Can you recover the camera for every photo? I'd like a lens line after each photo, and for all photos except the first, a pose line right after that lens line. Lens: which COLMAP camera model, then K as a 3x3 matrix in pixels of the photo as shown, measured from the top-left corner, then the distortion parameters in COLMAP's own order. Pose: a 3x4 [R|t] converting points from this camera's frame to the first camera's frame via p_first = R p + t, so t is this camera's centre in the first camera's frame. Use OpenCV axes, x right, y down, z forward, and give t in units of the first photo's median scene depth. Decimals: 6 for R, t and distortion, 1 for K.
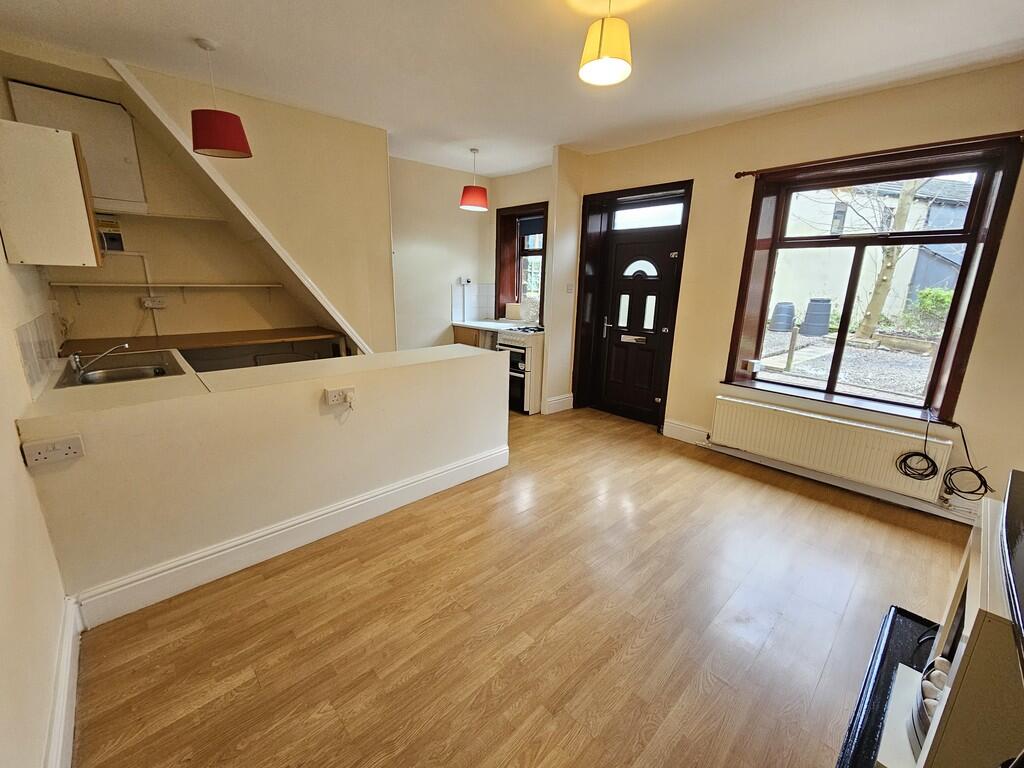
lens RADIAL K [[422.0, 0, 507.1], [0, 422.0, 385.3], [0, 0, 1]] dist [0.000441, -0.000260]
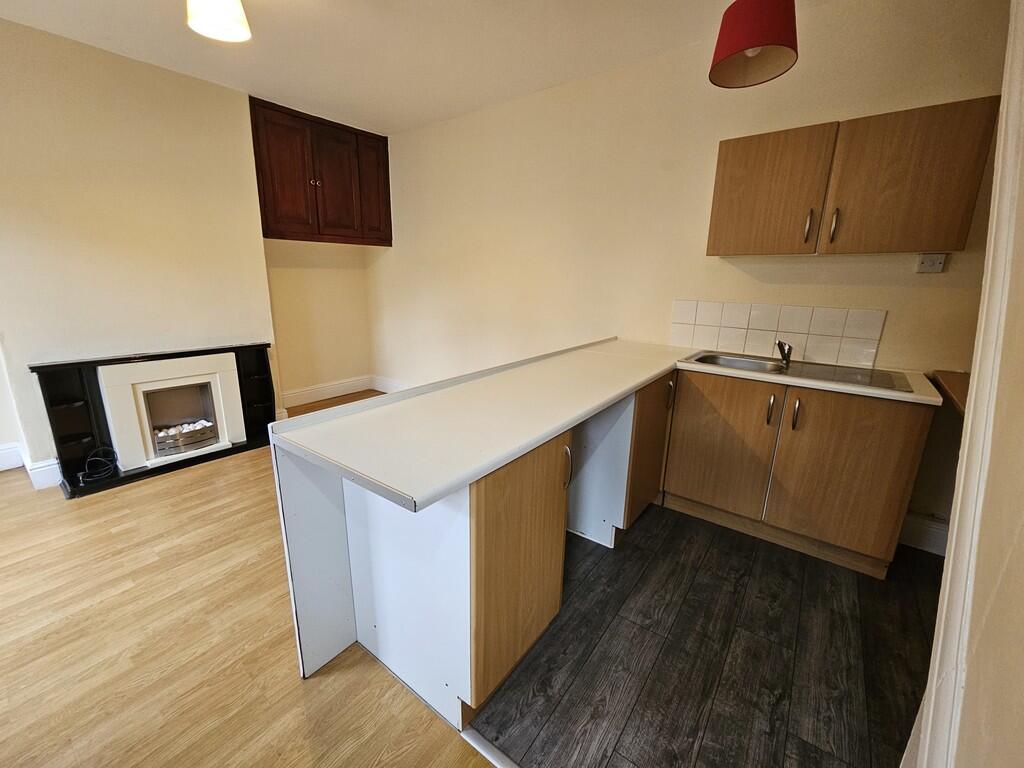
lens RADIAL K [[422.0, 0, 507.1], [0, 422.0, 385.3], [0, 0, 1]] dist [0.000441, -0.000260]
pose [[-0.986769, -0.000307, -0.162135, -0.129006], [-0.078663, 0.875326, 0.477092, -0.278978], [0.141774, 0.483533, -0.863768, 1.172388]]
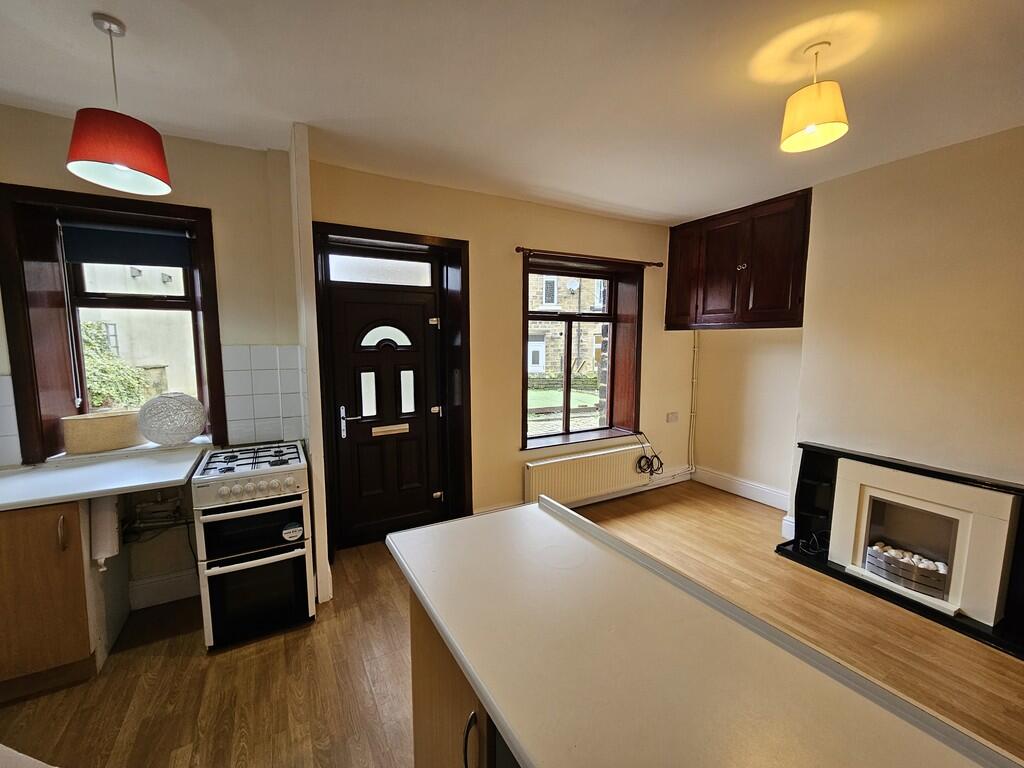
lens RADIAL K [[422.0, 0, 507.1], [0, 422.0, 385.3], [0, 0, 1]] dist [0.000441, -0.000260]
pose [[0.247590, -0.122833, 0.961047, -0.438134], [0.242860, 0.968131, 0.061171, -0.226252], [-0.937933, 0.218255, 0.269531, 0.748296]]
